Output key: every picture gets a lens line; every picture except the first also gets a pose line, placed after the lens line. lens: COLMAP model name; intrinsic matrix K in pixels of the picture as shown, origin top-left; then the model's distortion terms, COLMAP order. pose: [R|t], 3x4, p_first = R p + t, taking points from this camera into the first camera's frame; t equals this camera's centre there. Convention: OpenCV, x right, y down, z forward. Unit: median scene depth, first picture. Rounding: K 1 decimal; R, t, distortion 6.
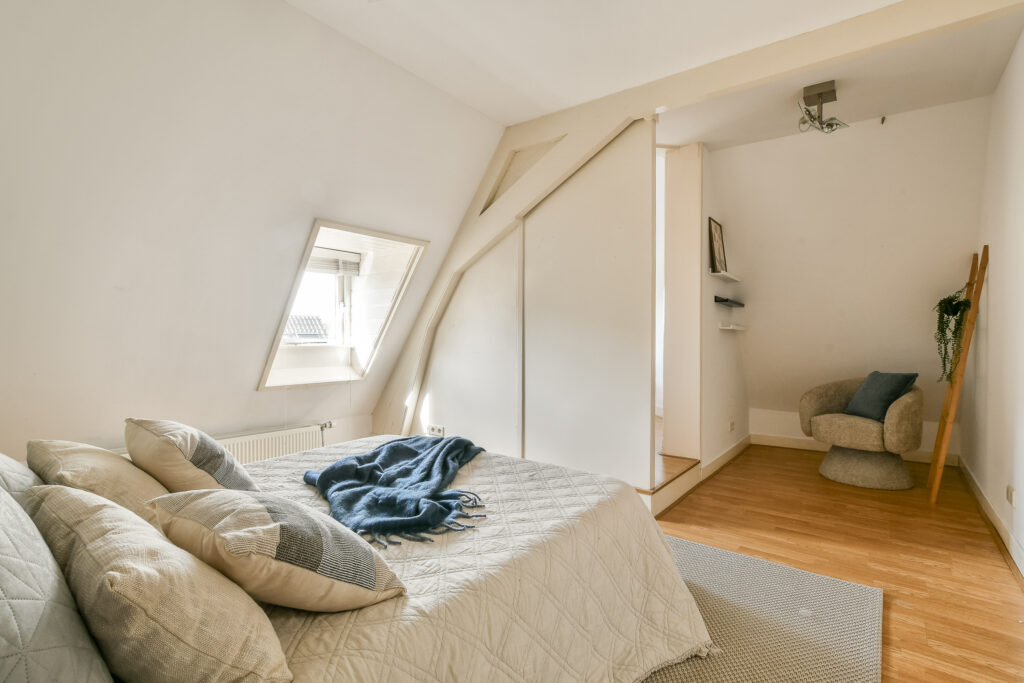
lens RADIAL K [[484.9, 0, 488.2], [0, 484.9, 389.6], [0, 0, 1]] dist [-0.011134, 0.003798]
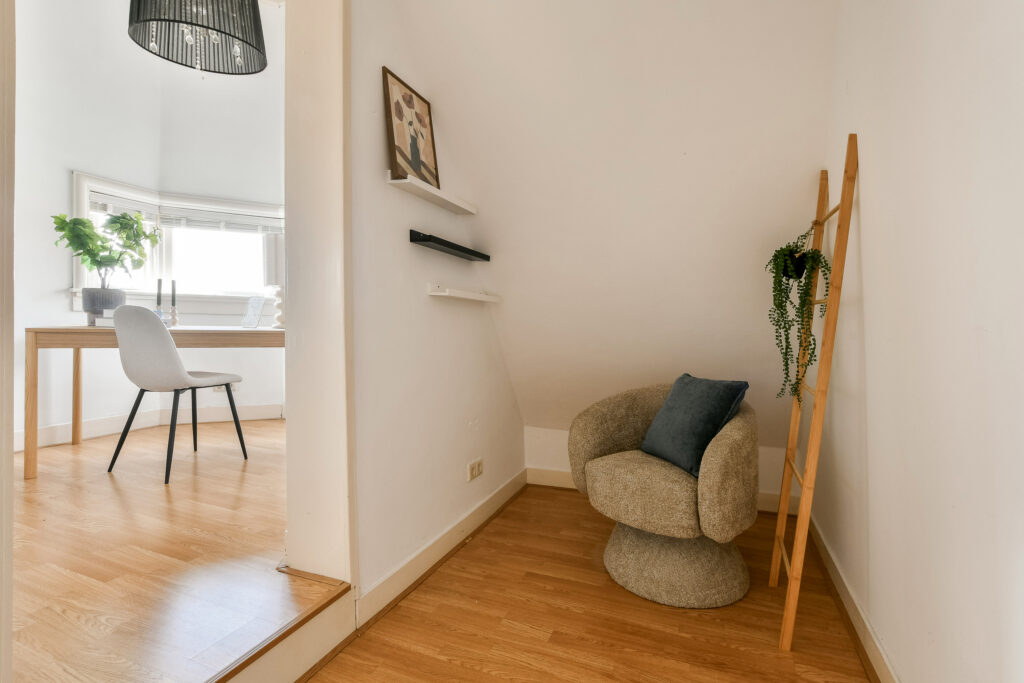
lens RADIAL K [[484.9, 0, 507.7], [0, 484.9, 341.1], [0, 0, 1]] dist [-0.011134, 0.003798]
pose [[0.958124, 0.005838, 0.286293, 0.472886], [0.012006, 0.998094, -0.060533, -0.050014], [-0.286101, 0.061435, 0.956228, 0.549563]]
